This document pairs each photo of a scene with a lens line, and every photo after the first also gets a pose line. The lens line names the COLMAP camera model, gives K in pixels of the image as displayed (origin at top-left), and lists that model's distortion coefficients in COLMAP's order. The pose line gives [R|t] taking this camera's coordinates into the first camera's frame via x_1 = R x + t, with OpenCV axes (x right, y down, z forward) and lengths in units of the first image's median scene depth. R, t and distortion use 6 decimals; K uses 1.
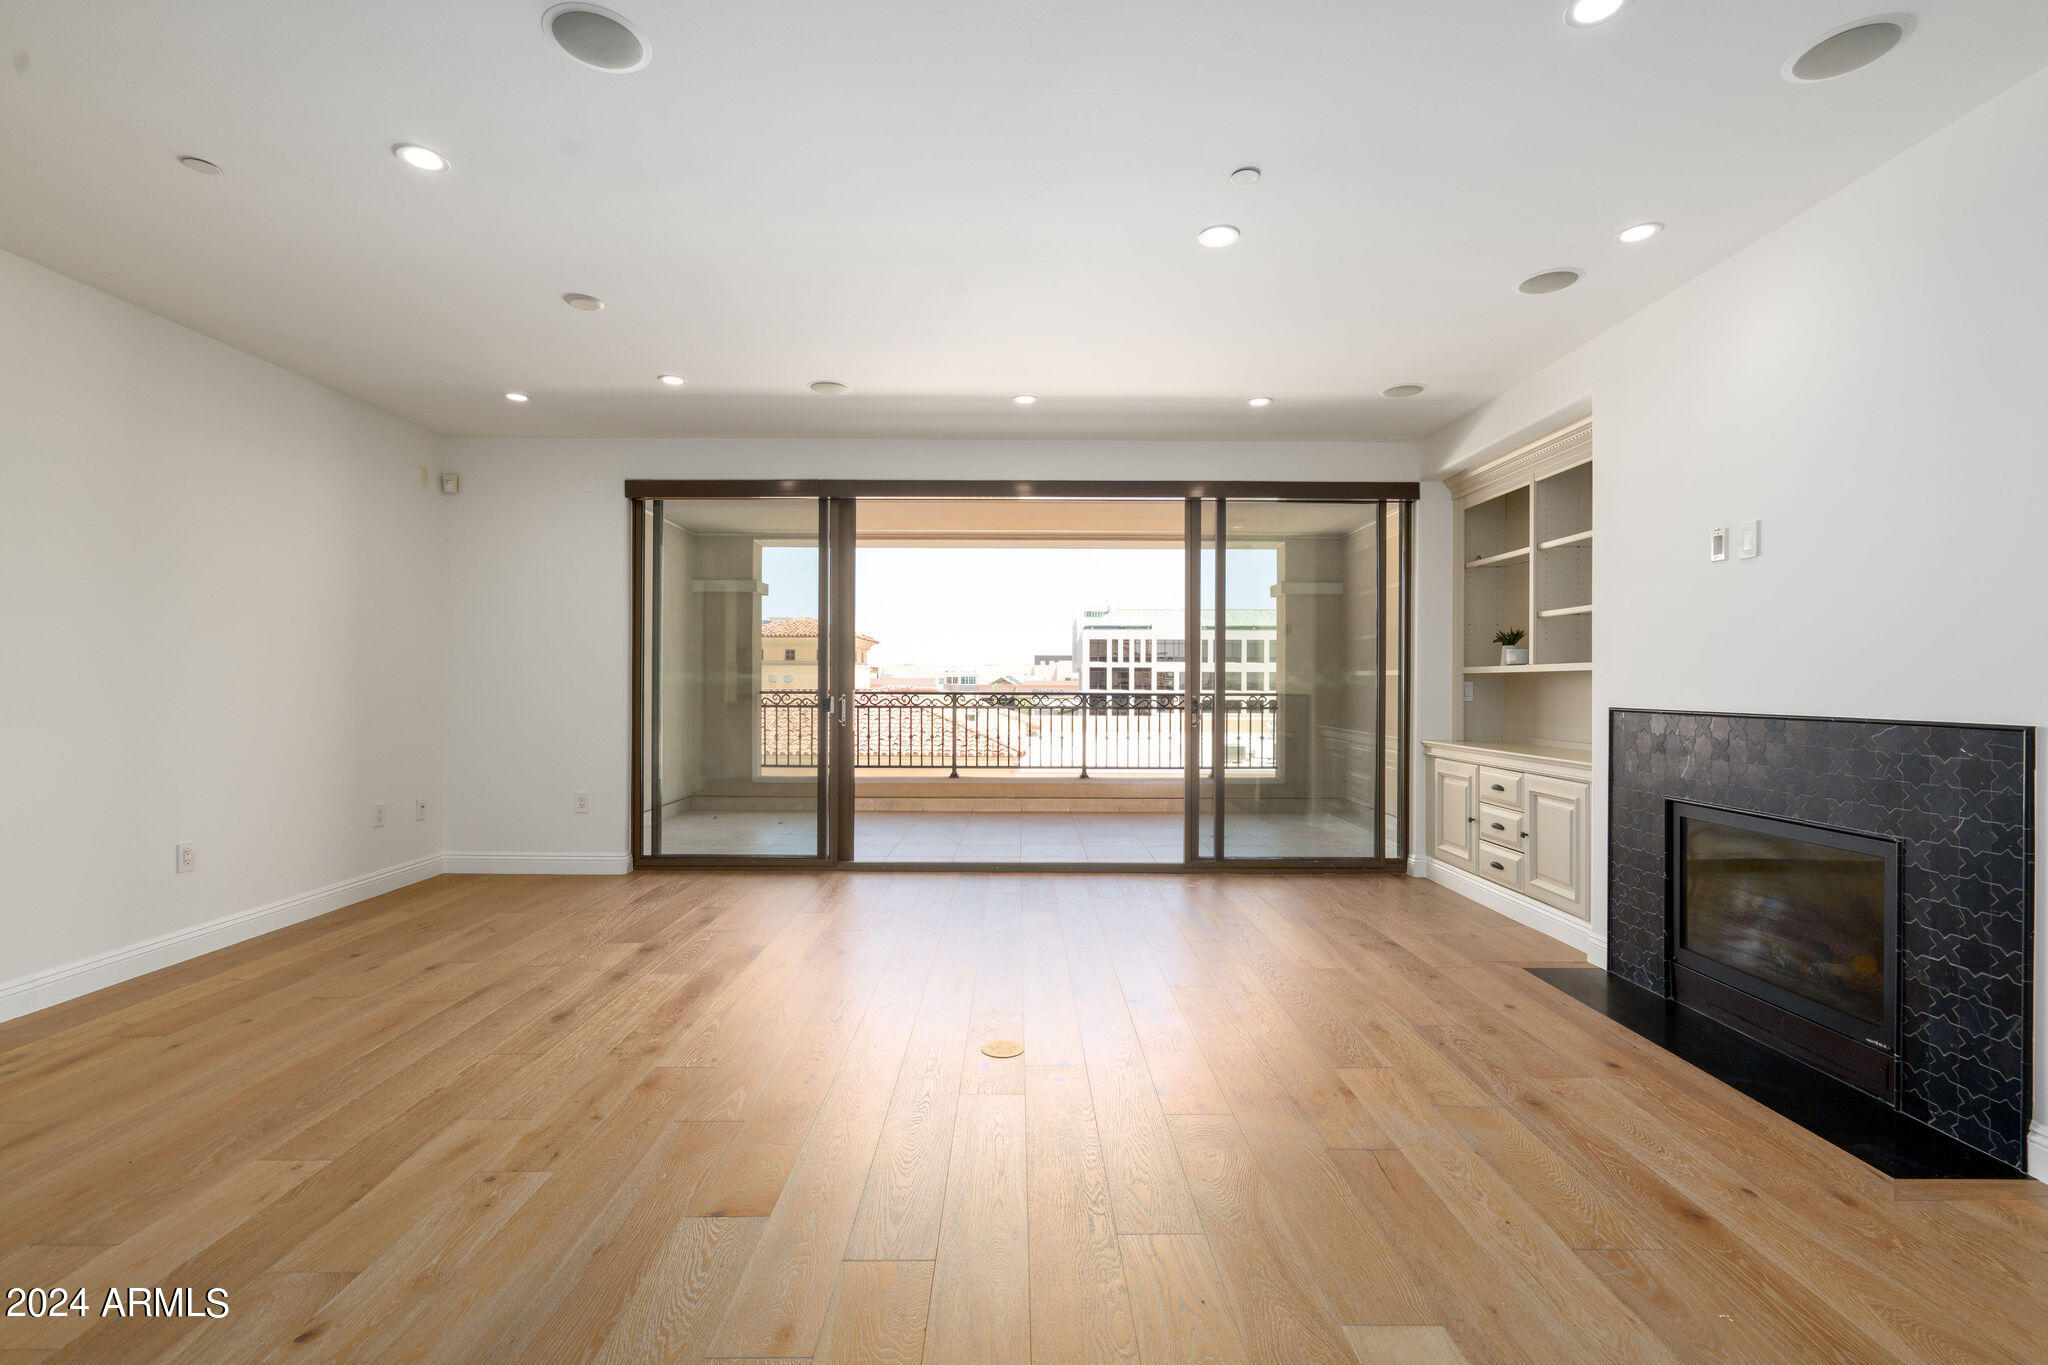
lens RADIAL K [[935.9, 0, 1025.2], [0, 935.9, 683.1], [0, 0, 1]] dist [-0.005959, 0.003613]
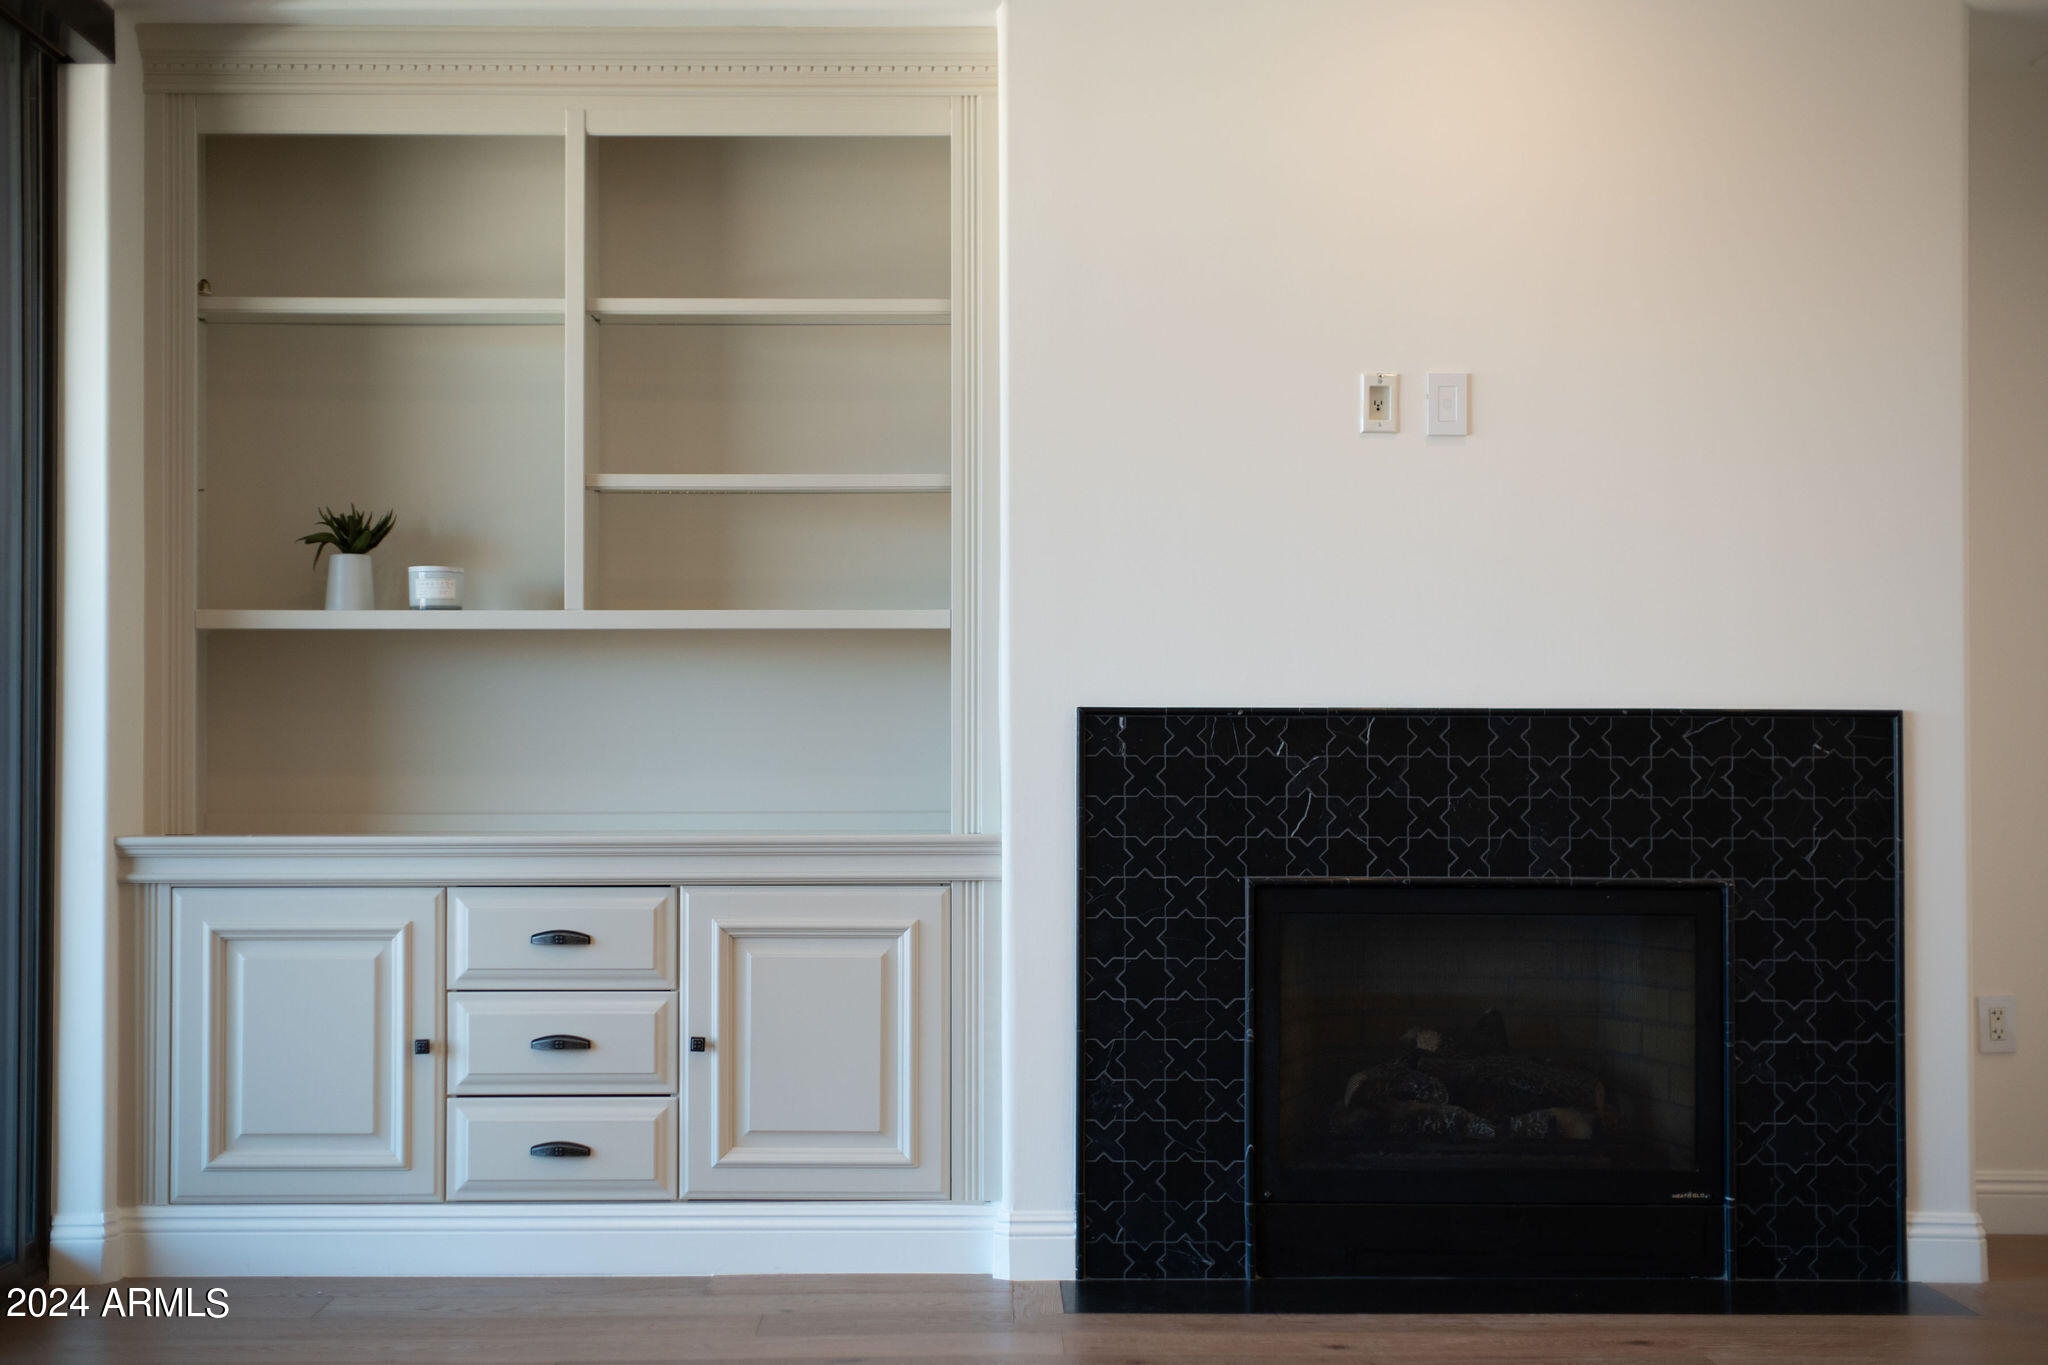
lens RADIAL K [[2964.5, 0, 1053.6], [0, 2964.5, 701.2], [0, 0, 1]] dist [0.033263, 0.000000]
pose [[-0.007796, 0.017552, 0.999816, -0.695032], [-0.000337, 0.999846, -0.017555, 0.040319], [-0.999970, -0.000474, -0.007789, 0.843479]]
